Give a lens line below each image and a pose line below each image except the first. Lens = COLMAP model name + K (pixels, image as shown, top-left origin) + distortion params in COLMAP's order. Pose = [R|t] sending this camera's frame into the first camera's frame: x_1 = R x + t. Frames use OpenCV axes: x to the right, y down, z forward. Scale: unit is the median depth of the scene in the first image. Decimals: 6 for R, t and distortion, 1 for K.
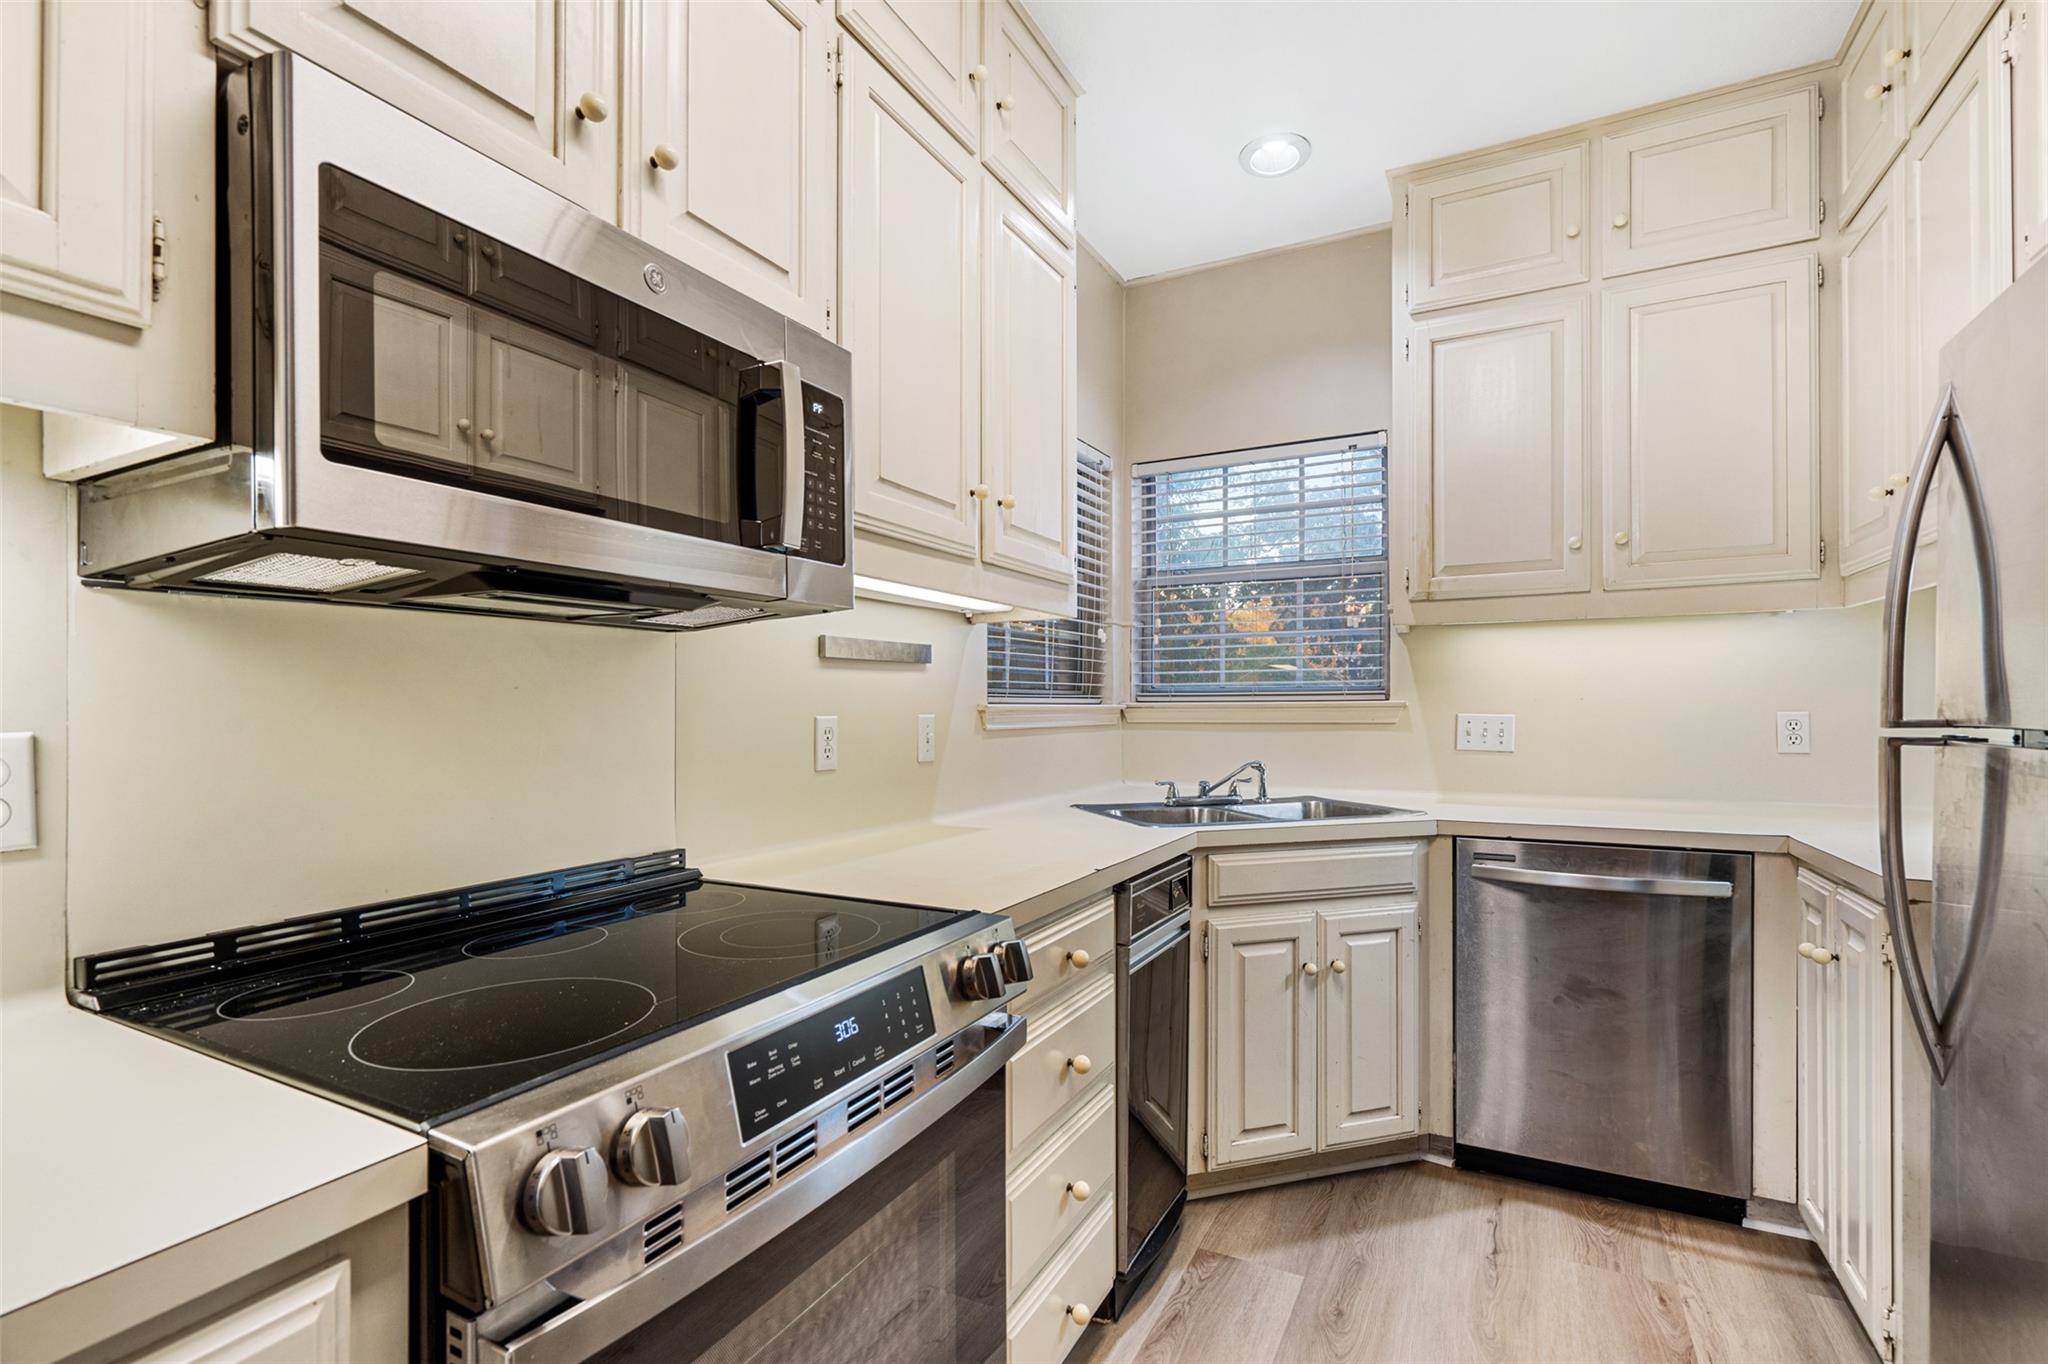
lens RADIAL K [[923.0, 0, 1038.1], [0, 923.0, 706.9], [0, 0, 1]] dist [-0.007873, 0.002849]
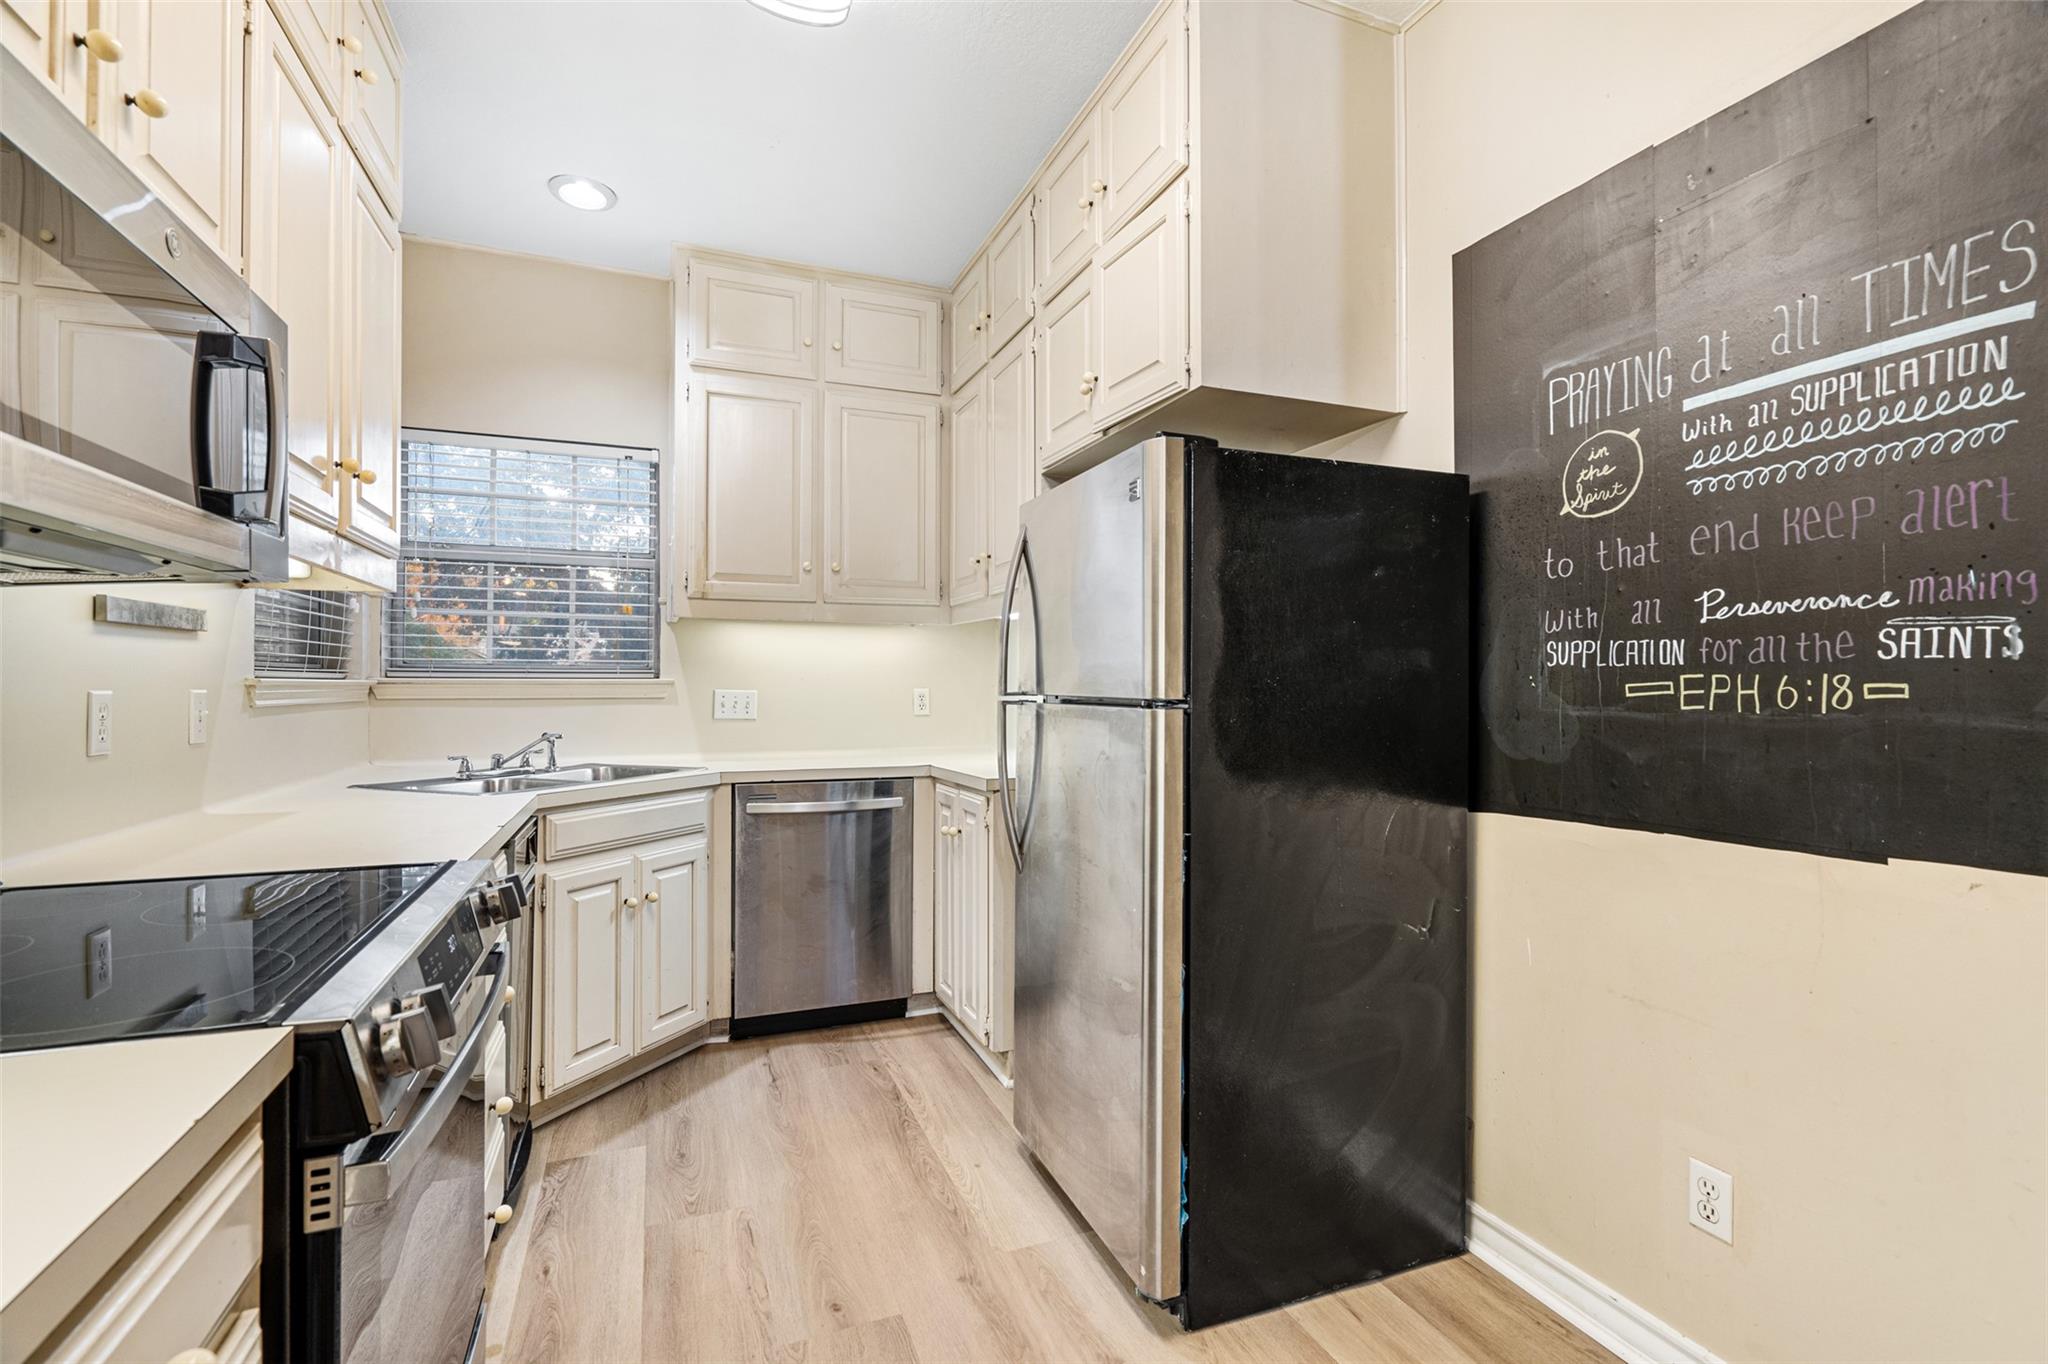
lens RADIAL K [[923.0, 0, 1022.4], [0, 923.0, 676.5], [0, 0, 1]] dist [-0.007873, 0.002849]
pose [[0.650161, 0.012015, 0.759701, -0.286595], [-0.004732, 0.999920, -0.011765, 0.002635], [-0.759781, 0.004054, 0.650166, -0.164101]]
